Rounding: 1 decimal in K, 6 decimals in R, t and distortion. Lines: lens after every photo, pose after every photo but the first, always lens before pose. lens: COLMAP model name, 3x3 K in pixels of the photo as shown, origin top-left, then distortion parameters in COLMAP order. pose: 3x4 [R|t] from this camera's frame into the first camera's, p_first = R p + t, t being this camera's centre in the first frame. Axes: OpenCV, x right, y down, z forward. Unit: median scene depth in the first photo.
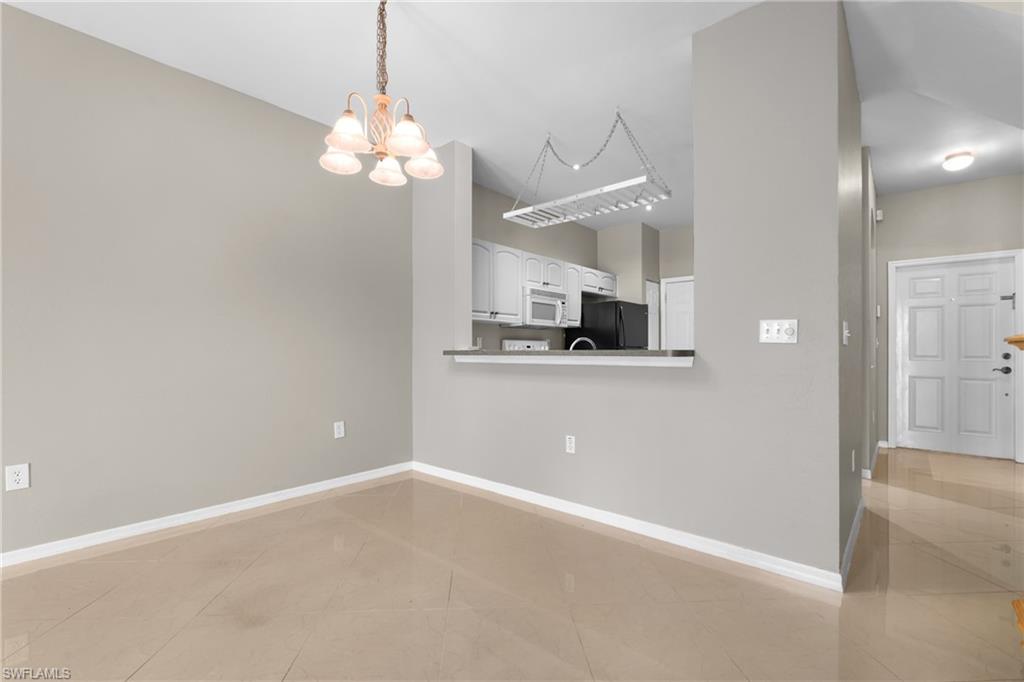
lens RADIAL K [[454.2, 0, 511.1], [0, 454.2, 344.8], [0, 0, 1]] dist [-0.001429, -0.000213]
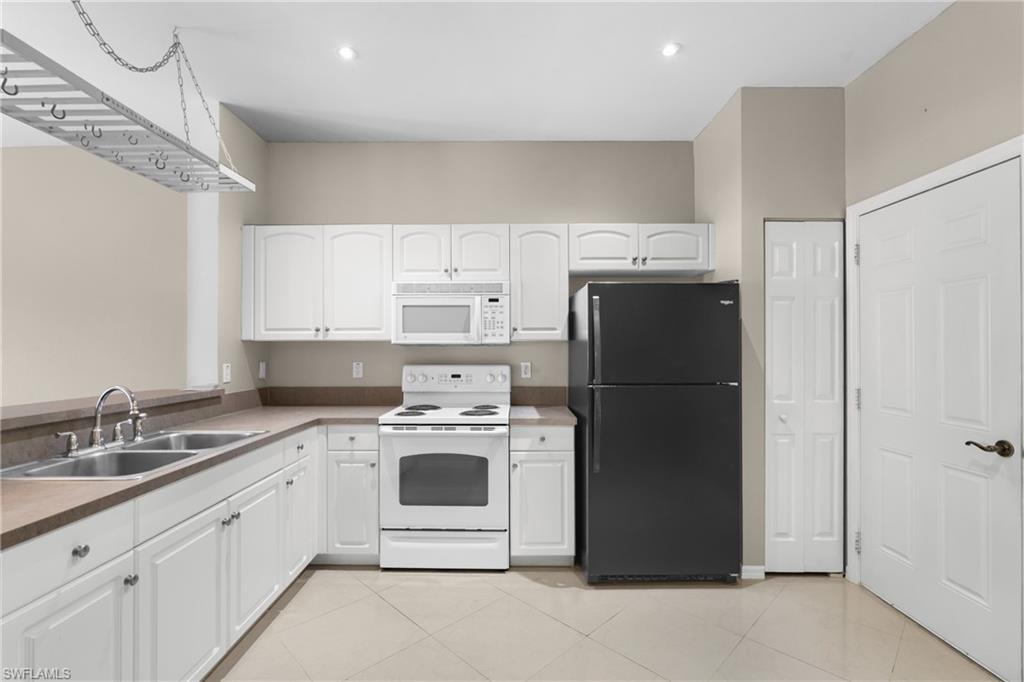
lens RADIAL K [[464.4, 0, 512.0], [0, 464.4, 341.0], [0, 0, 1]] dist [-0.000882, 0.000335]
pose [[0.636362, -0.005386, -0.771372, 0.614291], [0.007749, 0.999970, -0.000589, -0.045685], [0.771352, -0.005603, 0.636384, 0.715882]]
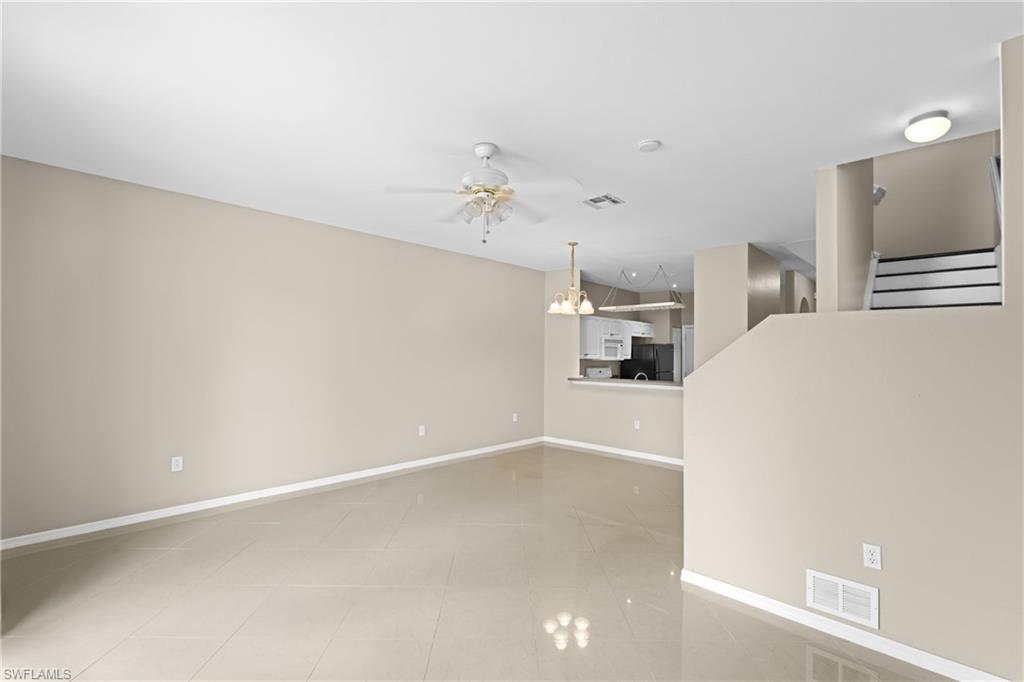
lens RADIAL K [[464.4, 0, 512.0], [0, 464.4, 341.0], [0, 0, 1]] dist [-0.000882, 0.000335]
pose [[0.999163, 0.012155, -0.039058, -0.235891], [-0.012744, 0.999808, -0.014872, -0.085354], [0.038869, 0.015357, 0.999126, -0.759463]]
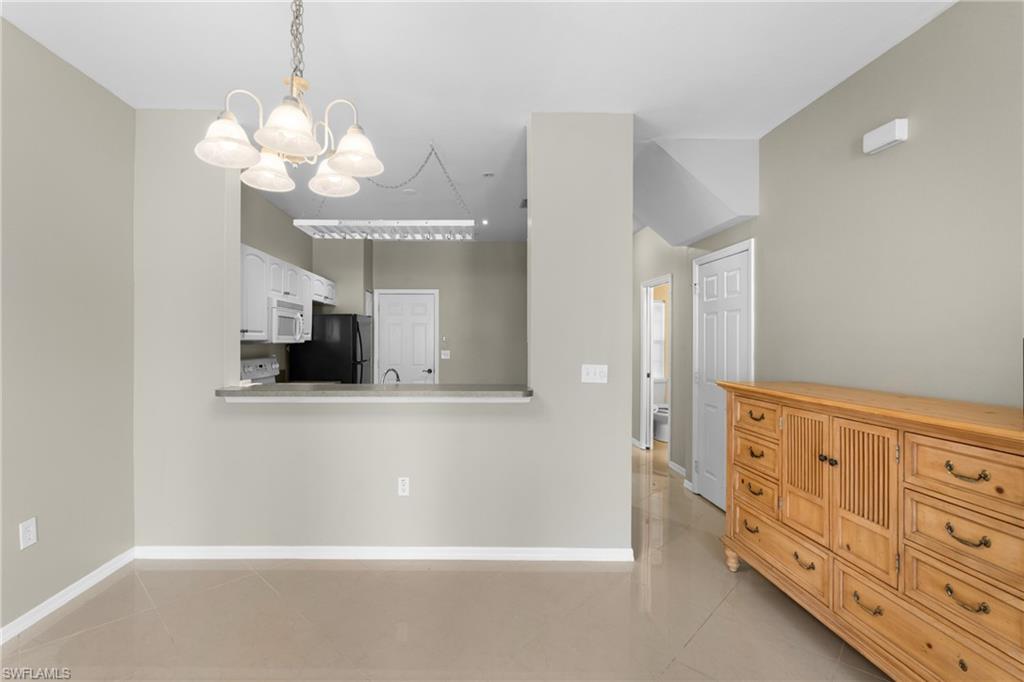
lens RADIAL K [[463.8, 0, 470.4], [0, 463.8, 339.0], [0, 0, 1]] dist [-0.002238, -0.000523]
pose [[0.752776, 0.003034, 0.658270, -0.253390], [-0.011973, 0.999887, 0.009083, -0.063300], [-0.658168, -0.014720, 0.752727, 0.112126]]
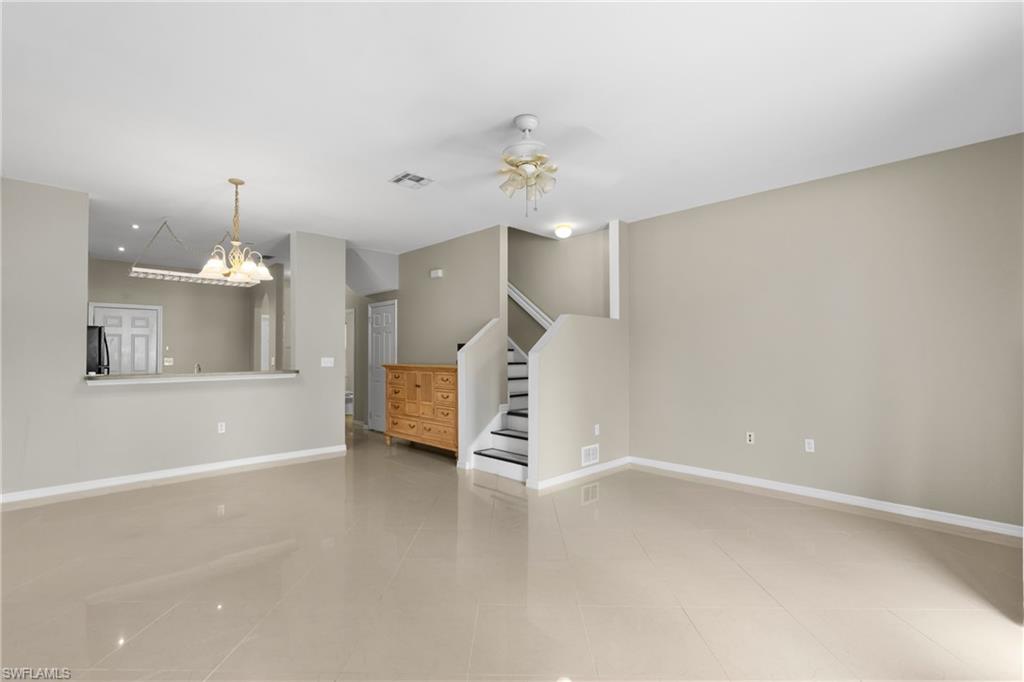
lens RADIAL K [[464.4, 0, 512.0], [0, 464.4, 341.0], [0, 0, 1]] dist [-0.000882, 0.000335]
pose [[0.071664, 0.026734, 0.997070, -0.953366], [-0.007385, 0.999628, -0.026272, -0.041759], [-0.997401, -0.005481, 0.071835, -0.126715]]
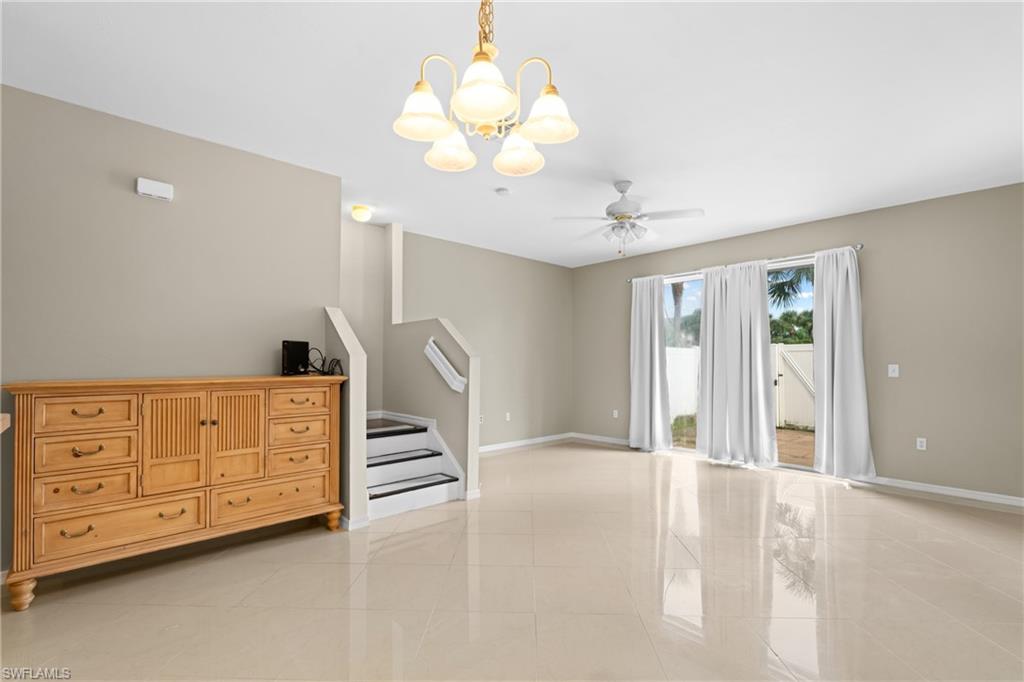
lens RADIAL K [[454.4, 0, 513.5], [0, 454.4, 357.8], [0, 0, 1]] dist [-0.002118, -0.000300]
pose [[-0.994491, -0.000767, 0.104815, -0.181783], [-0.002551, 0.999854, -0.016885, -0.027281], [-0.104786, -0.017060, -0.994348, 0.761744]]
